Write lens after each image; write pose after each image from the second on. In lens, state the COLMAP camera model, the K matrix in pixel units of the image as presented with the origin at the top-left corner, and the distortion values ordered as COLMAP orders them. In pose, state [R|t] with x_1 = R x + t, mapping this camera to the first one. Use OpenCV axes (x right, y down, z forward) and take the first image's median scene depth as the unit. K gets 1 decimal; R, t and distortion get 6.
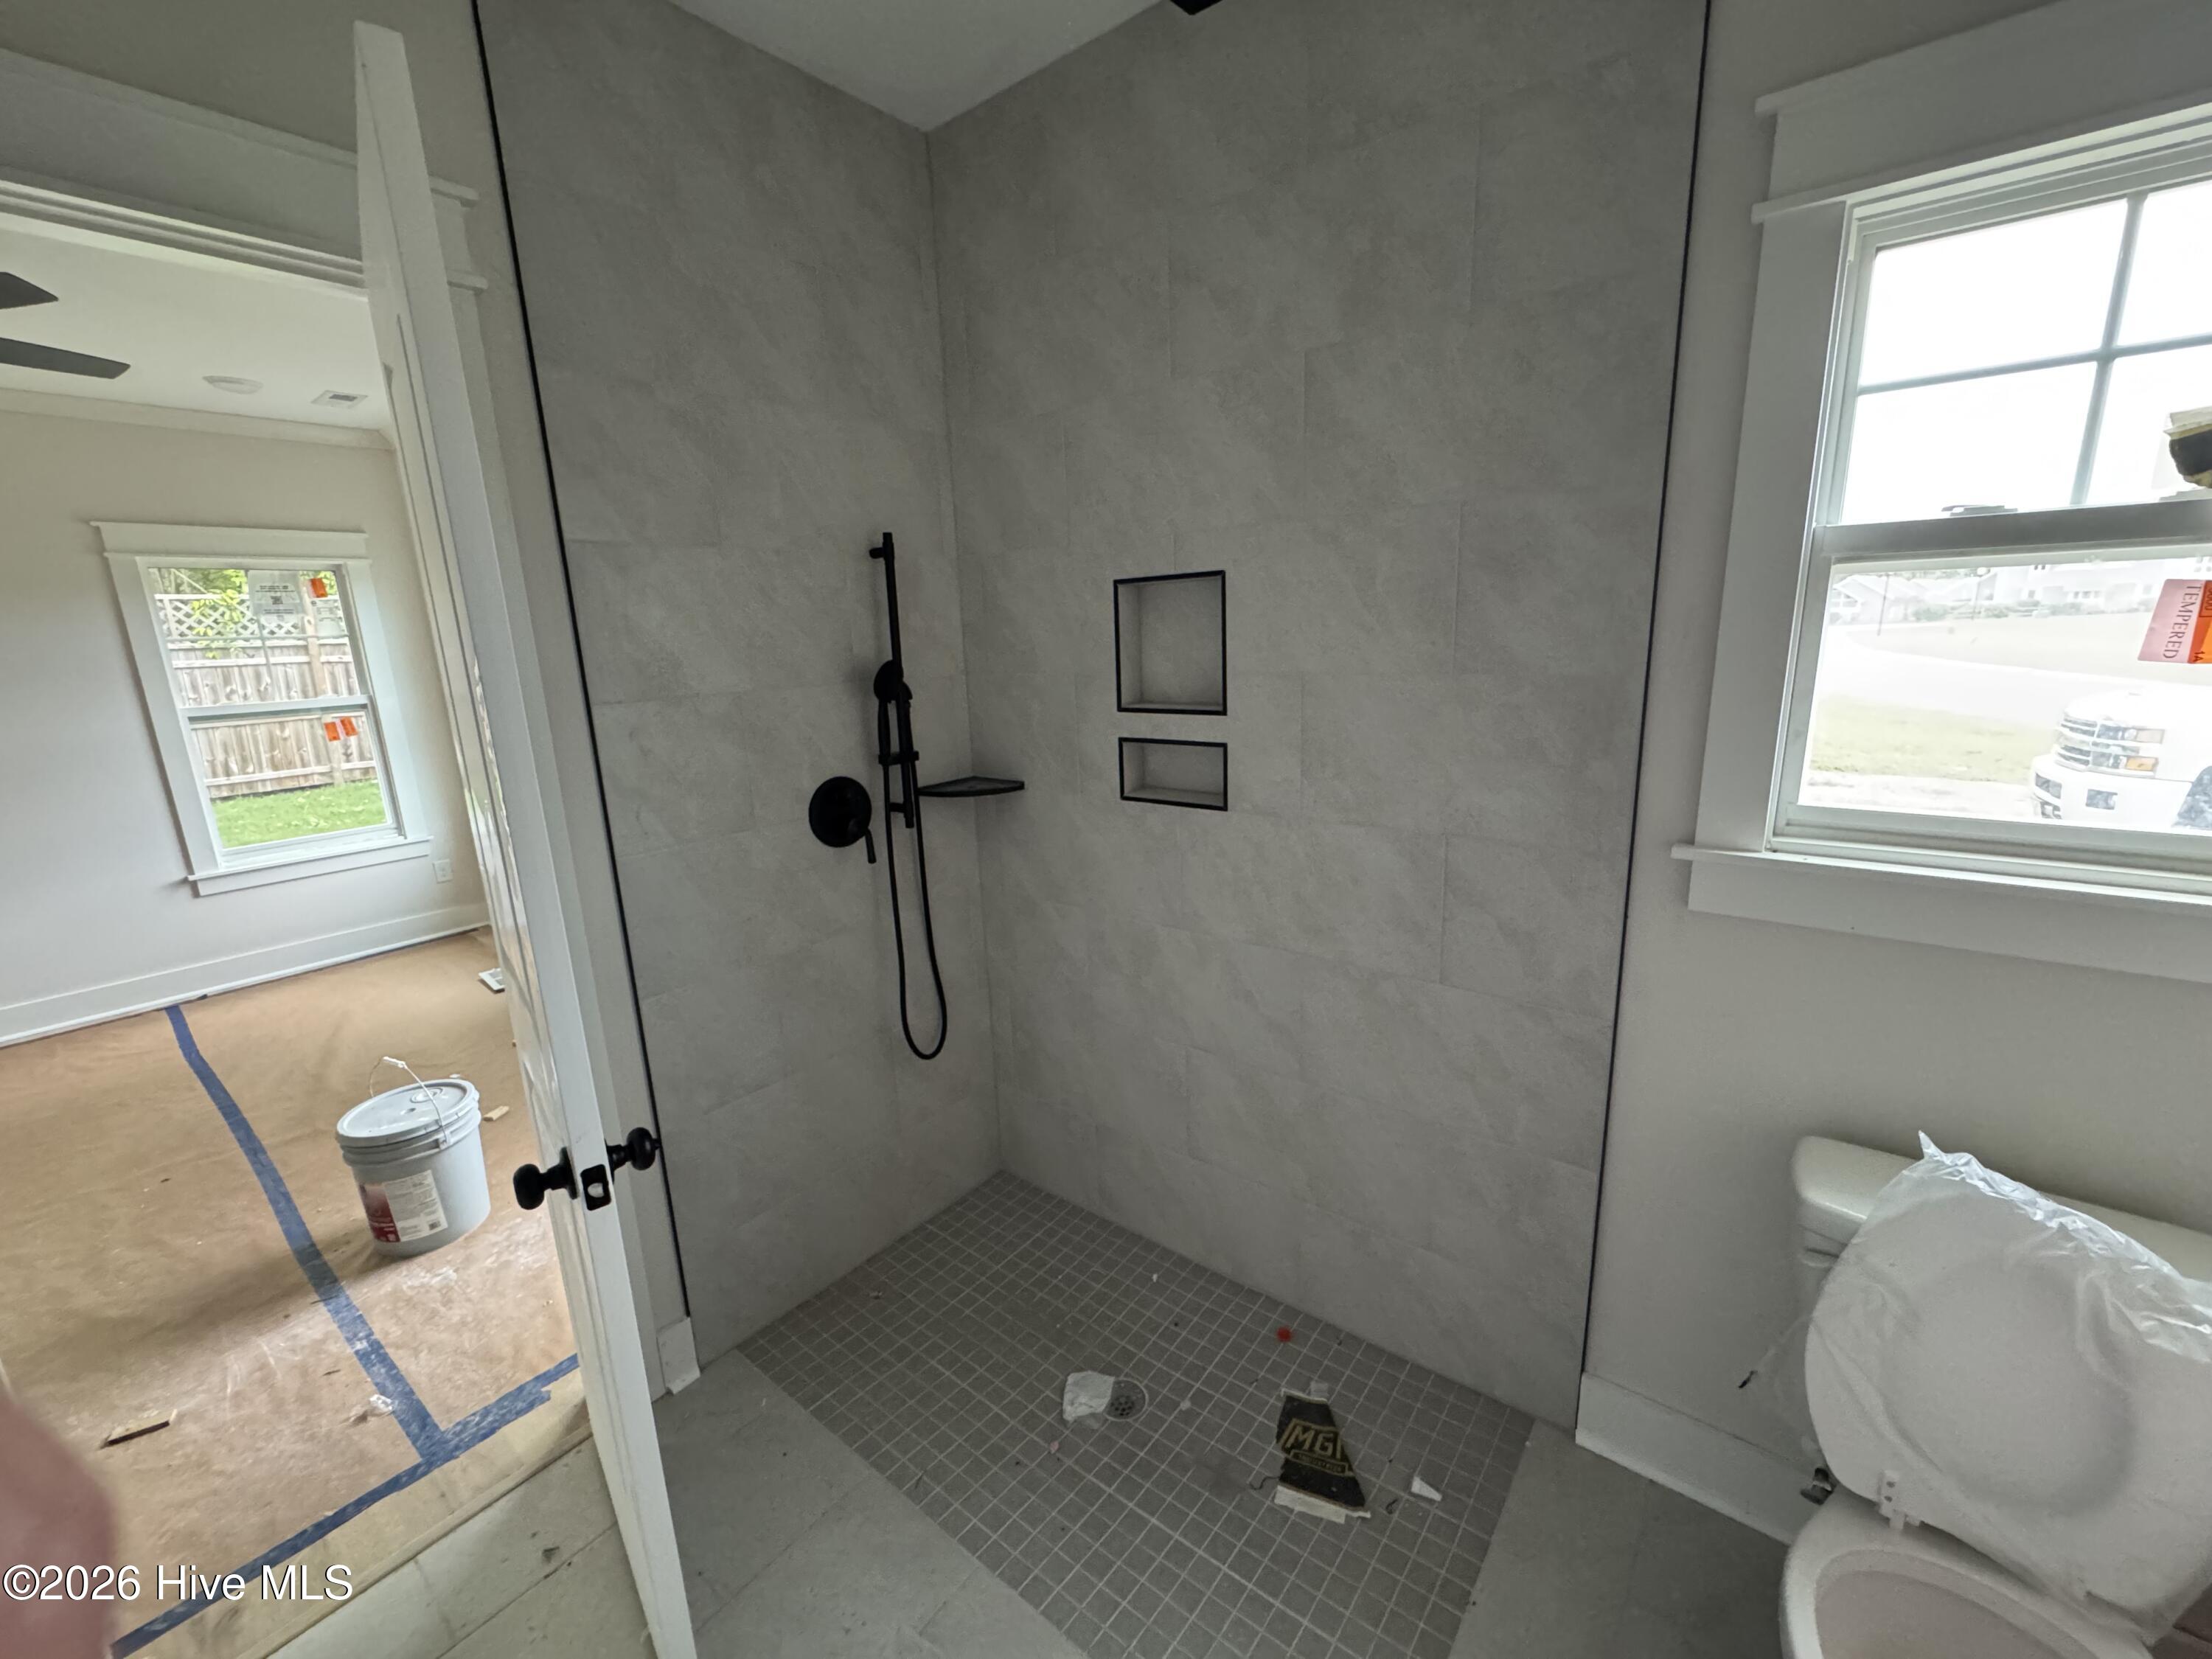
lens RADIAL K [[892.9, 0, 1101.8], [0, 892.9, 824.4], [0, 0, 1]] dist [-0.003335, 0.000933]
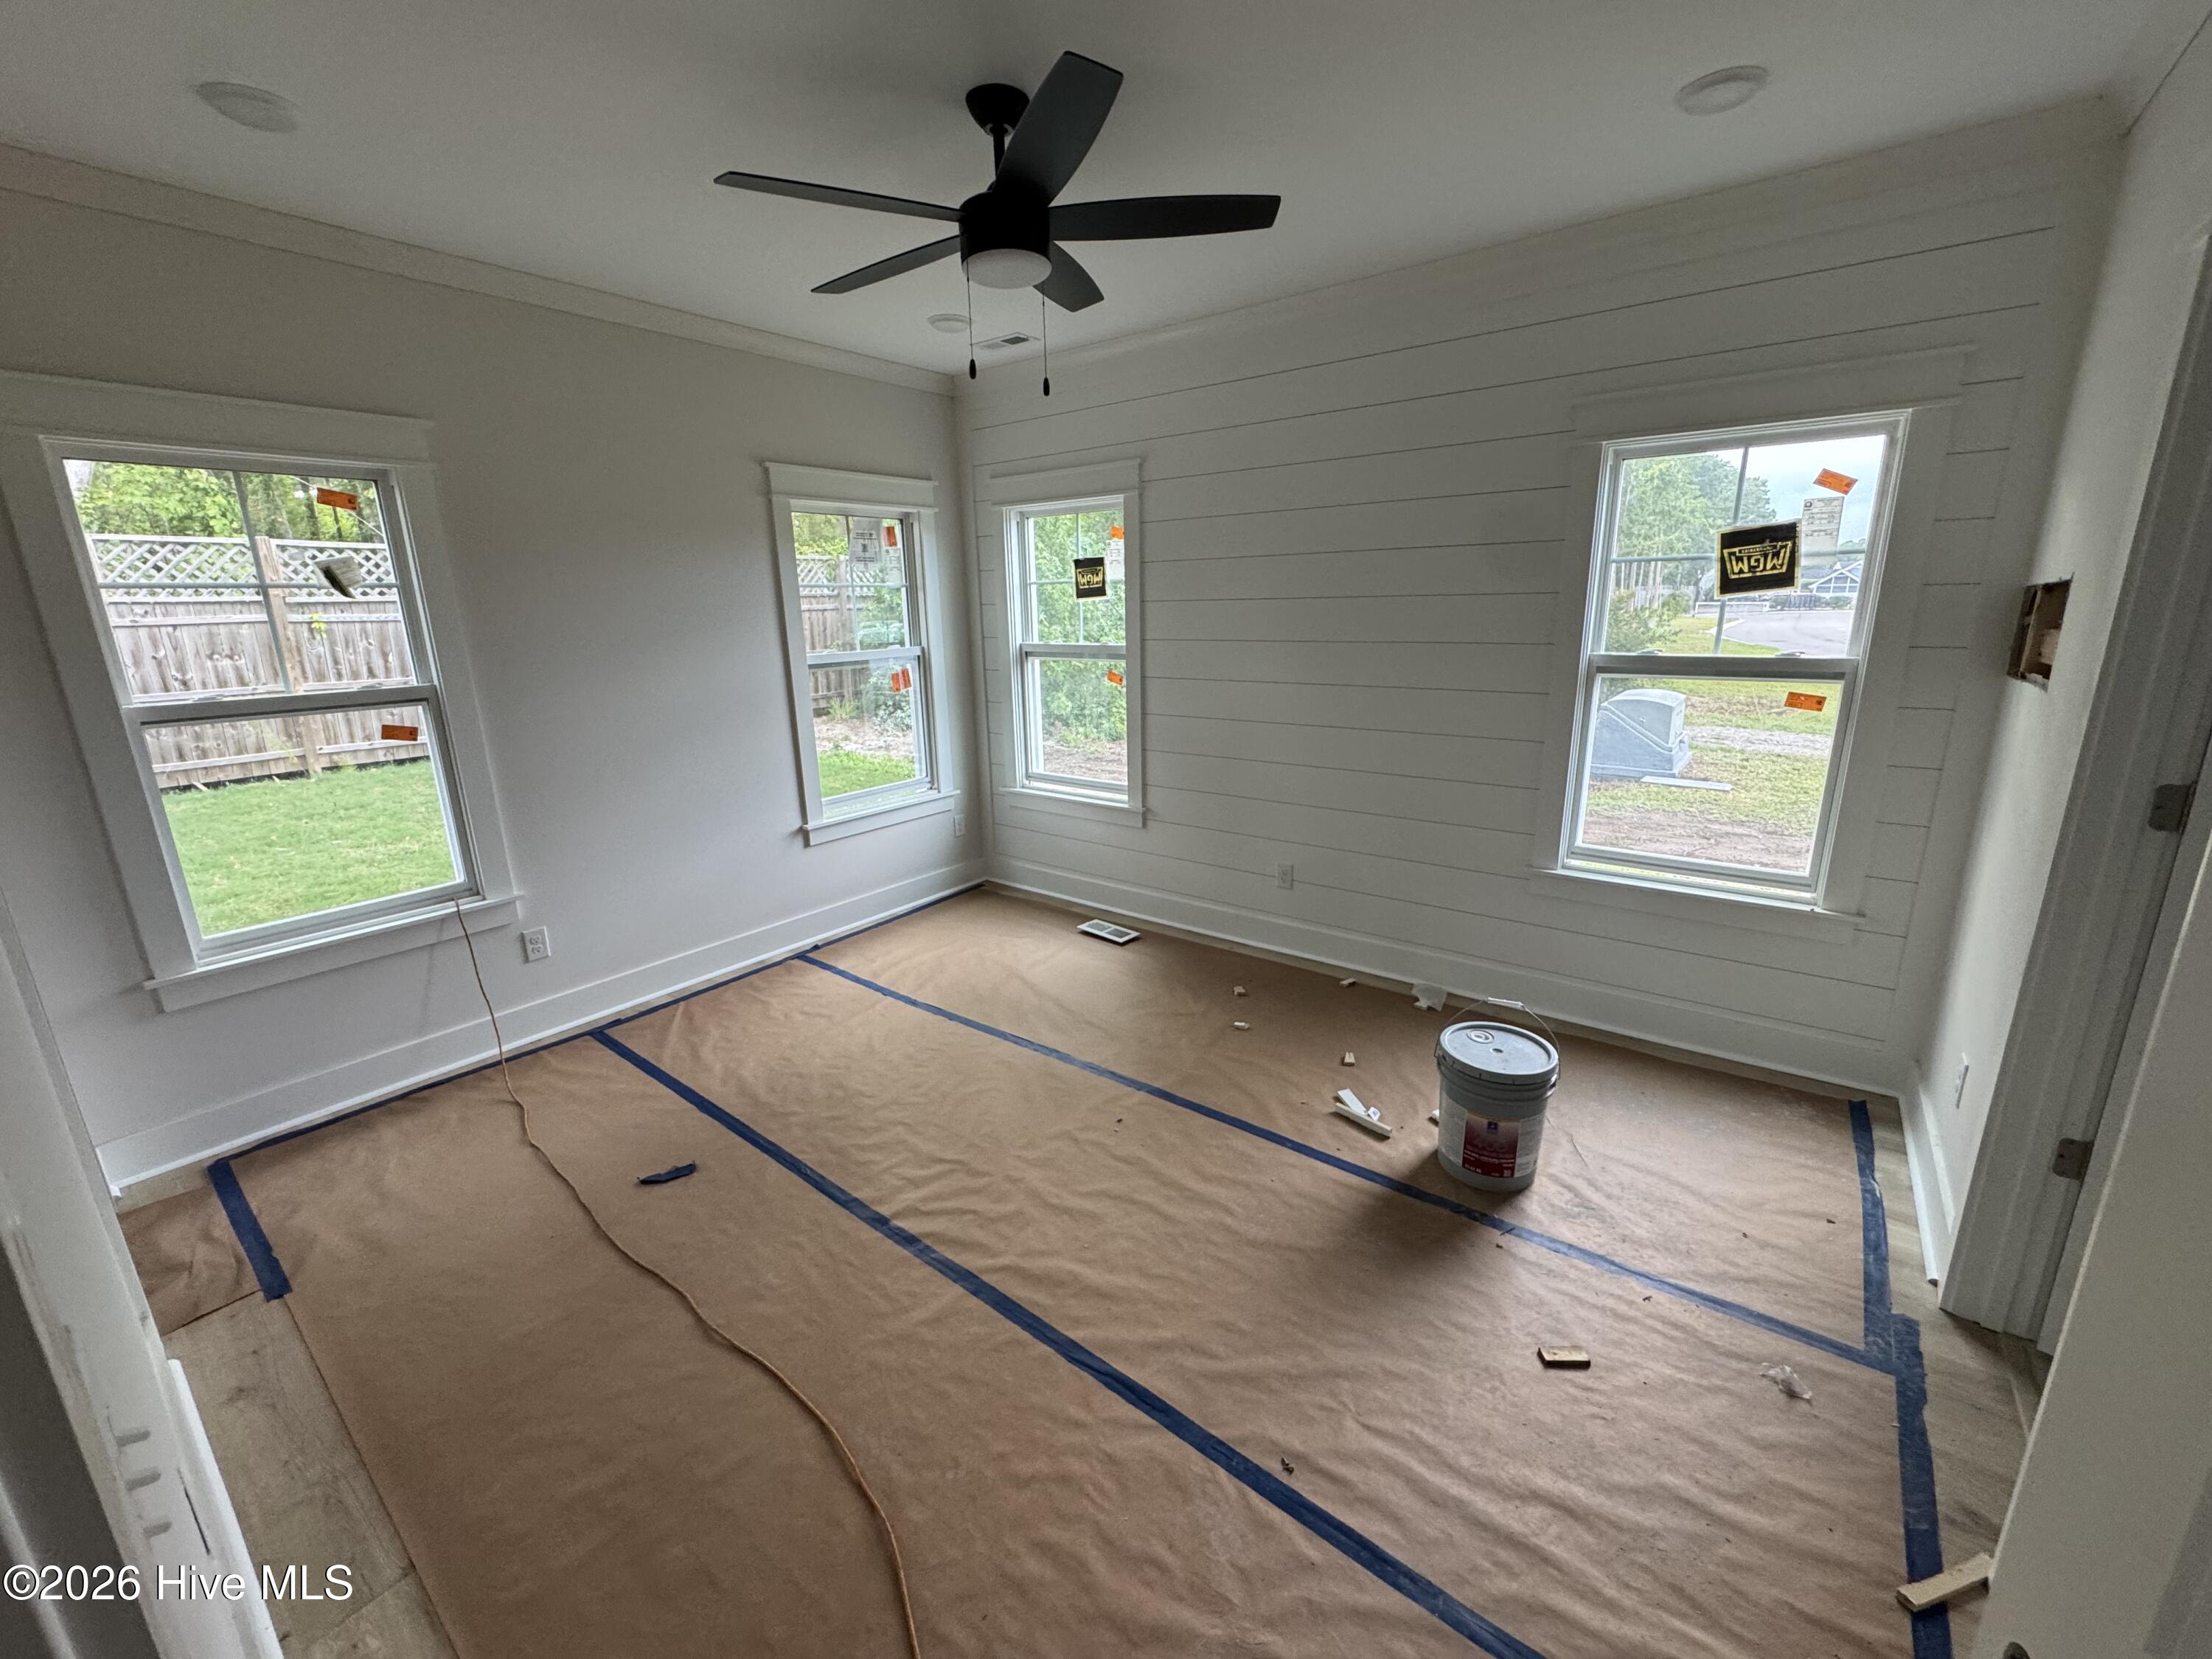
lens RADIAL K [[892.9, 0, 1107.6], [0, 892.9, 828.4], [0, 0, 1]] dist [-0.003335, 0.000933]
pose [[0.999826, 0.014235, 0.012094, -1.493971], [-0.014660, 0.999253, 0.035769, 0.044323], [-0.011576, -0.035940, 0.999287, -0.004037]]
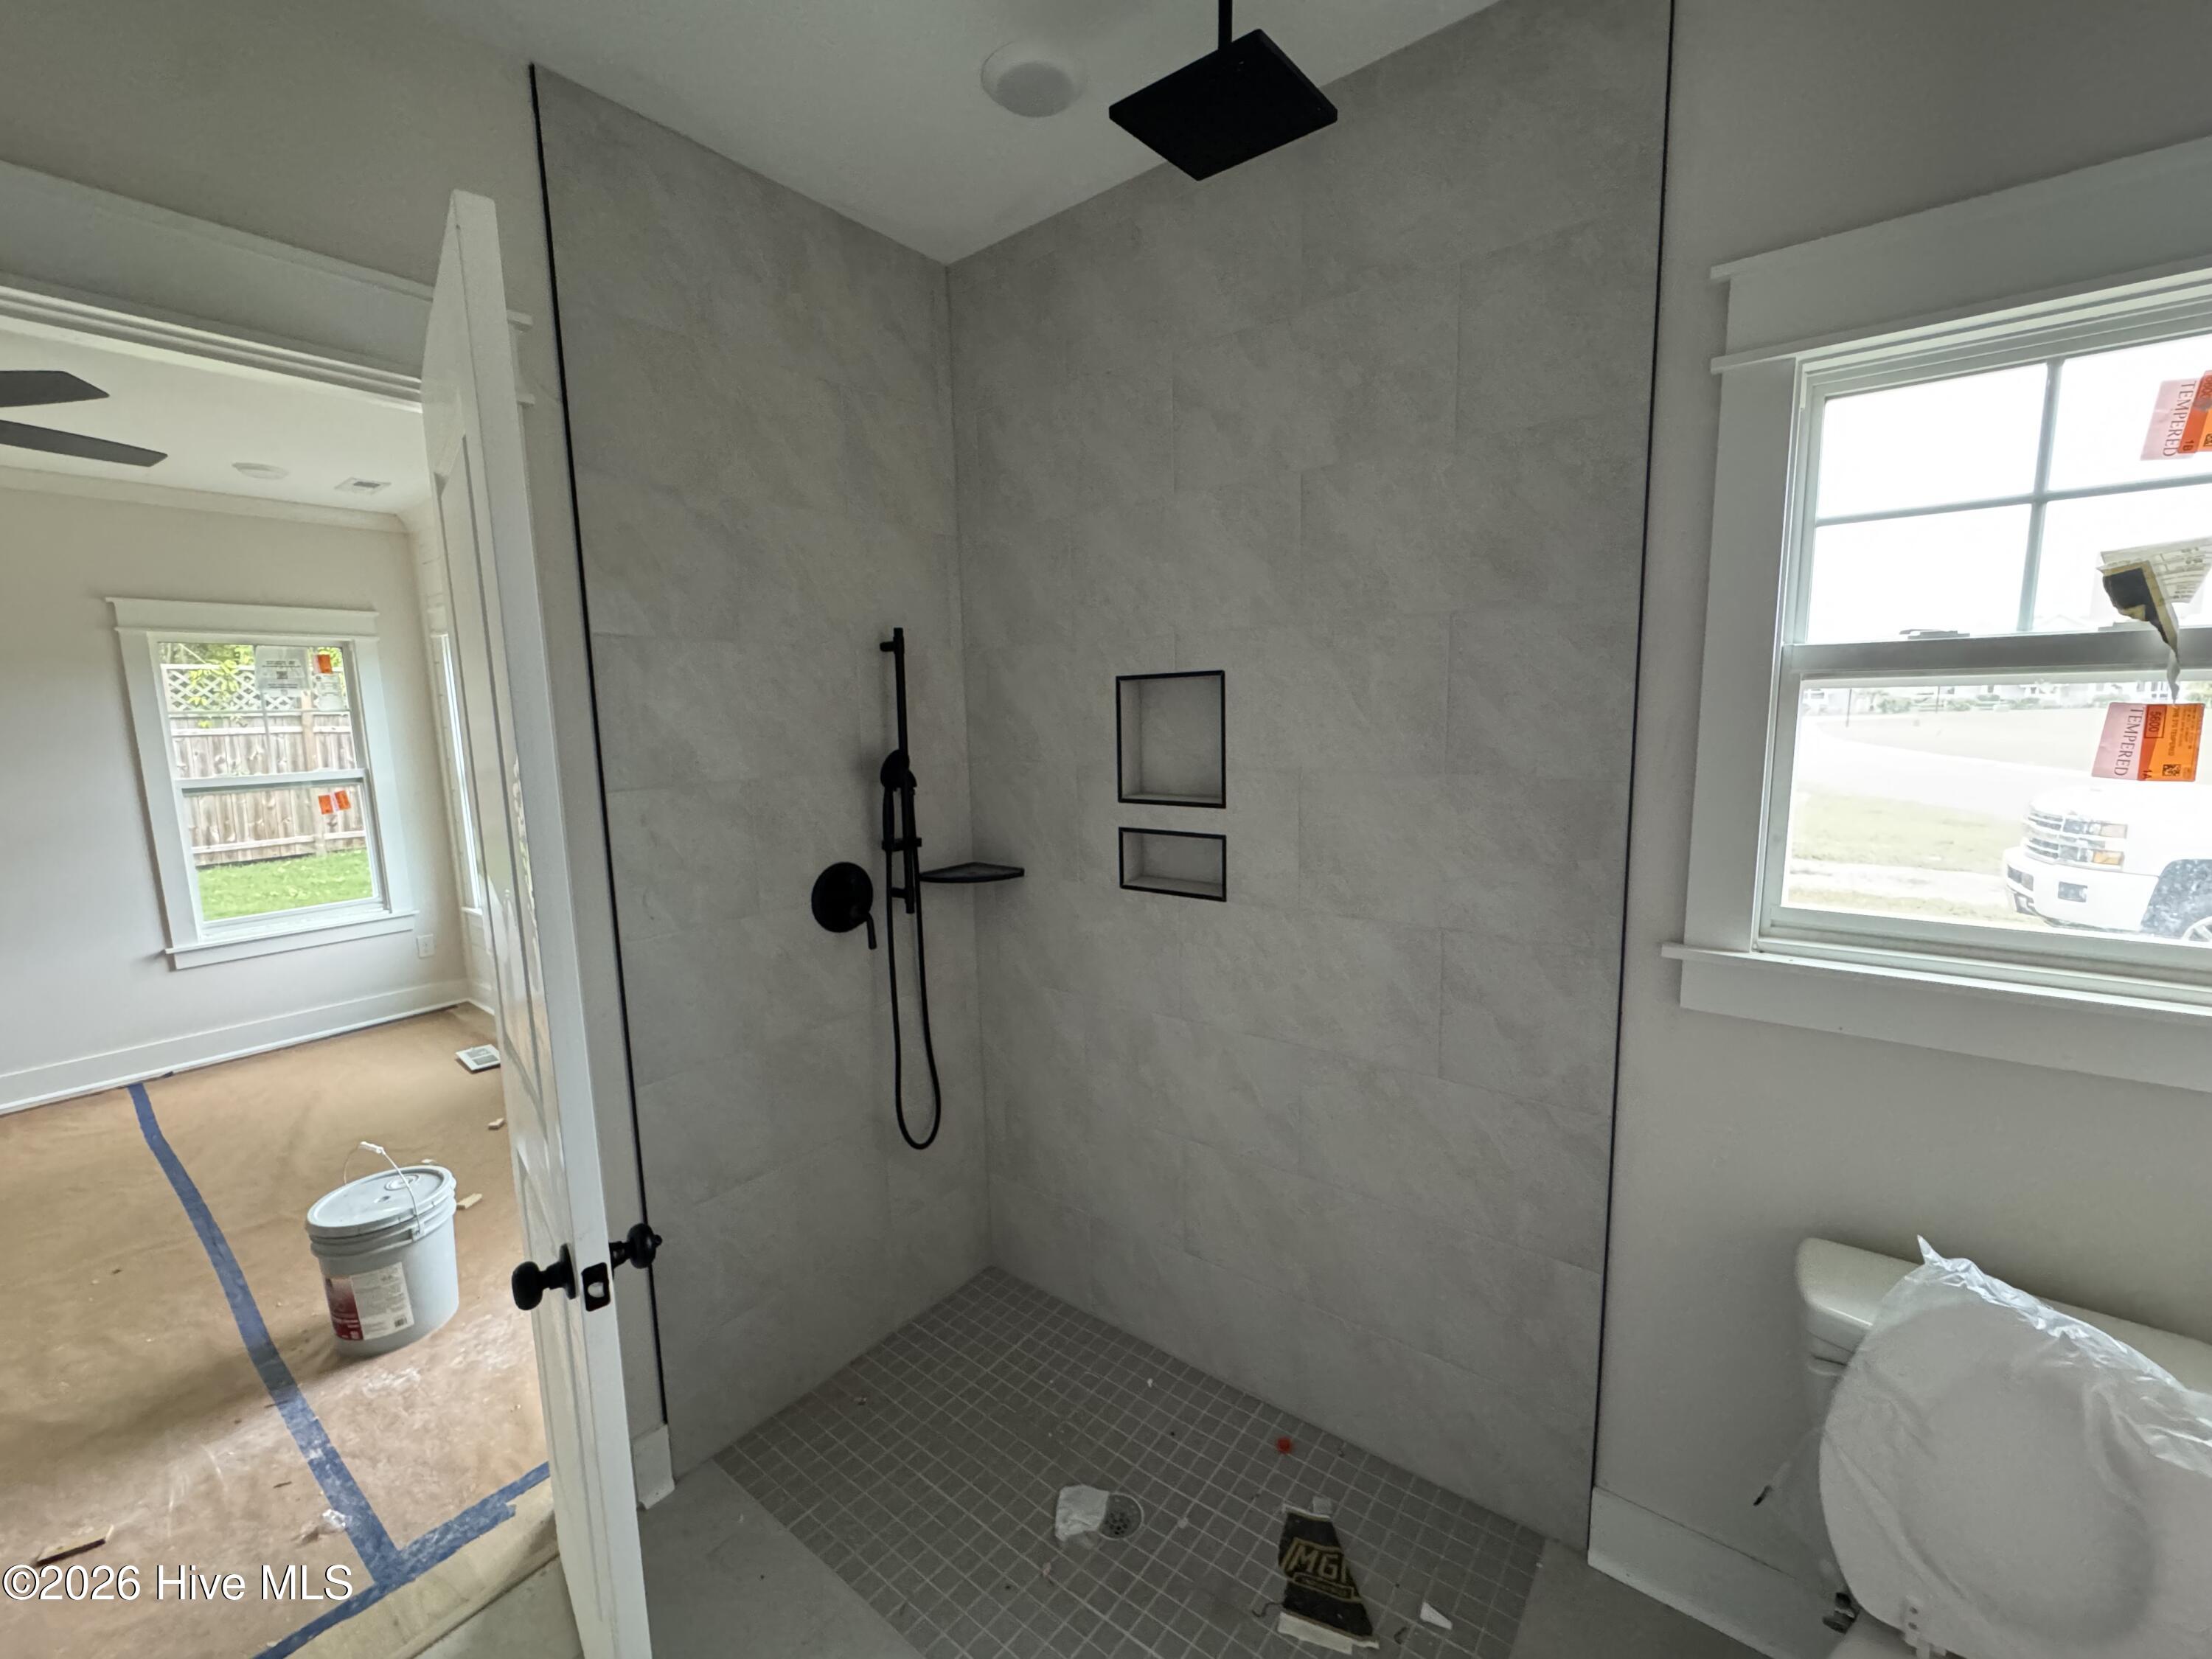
lens RADIAL K [[892.9, 0, 1101.9], [0, 892.9, 824.7], [0, 0, 1]] dist [-0.003335, 0.000933]
pose [[0.999812, 0.012997, 0.014364, -0.015757], [-0.011699, 0.996139, -0.087011, -0.011701], [-0.015440, 0.086827, 0.996104, -0.018005]]
